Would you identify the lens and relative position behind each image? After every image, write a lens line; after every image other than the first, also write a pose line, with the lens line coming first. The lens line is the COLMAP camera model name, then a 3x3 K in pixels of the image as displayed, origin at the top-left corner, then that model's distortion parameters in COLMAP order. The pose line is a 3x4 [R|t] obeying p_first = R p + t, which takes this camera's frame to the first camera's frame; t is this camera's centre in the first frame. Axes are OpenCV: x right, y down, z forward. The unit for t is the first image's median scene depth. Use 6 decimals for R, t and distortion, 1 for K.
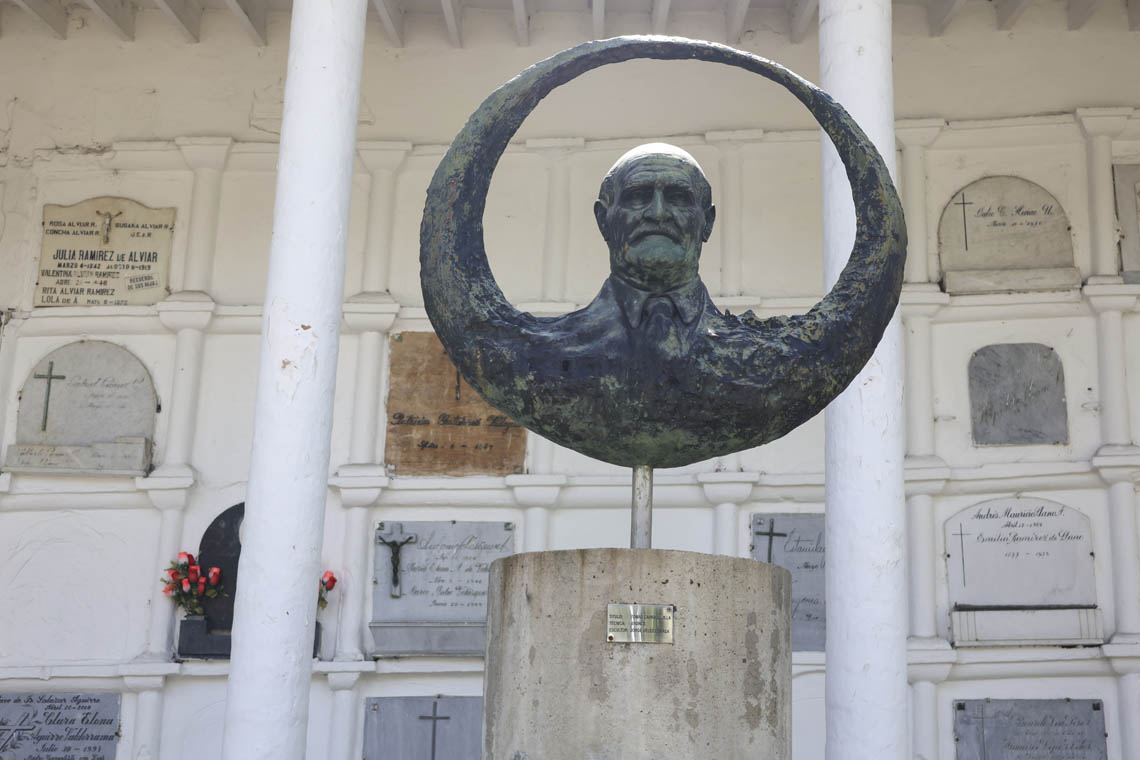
lens RADIAL K [[1552.0, 0, 572.9], [0, 1552.0, 375.3], [0, 0, 1]] dist [-0.022639, 0.000000]
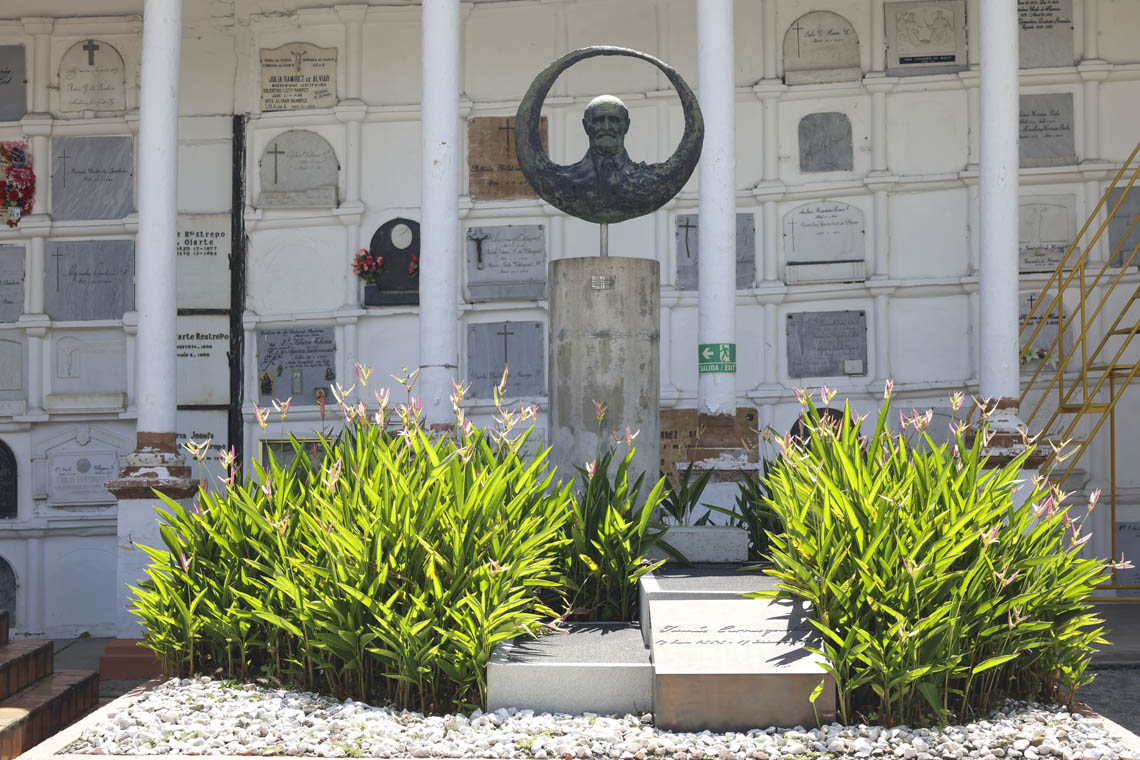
lens RADIAL K [[1552.0, 0, 569.2], [0, 1552.0, 379.5], [0, 0, 1]] dist [-0.022639, 0.000000]
pose [[0.999295, -0.036934, -0.006679, -0.003251], [0.037488, 0.973483, 0.225666, -0.137514], [-0.001833, -0.225757, 0.974182, -0.801340]]
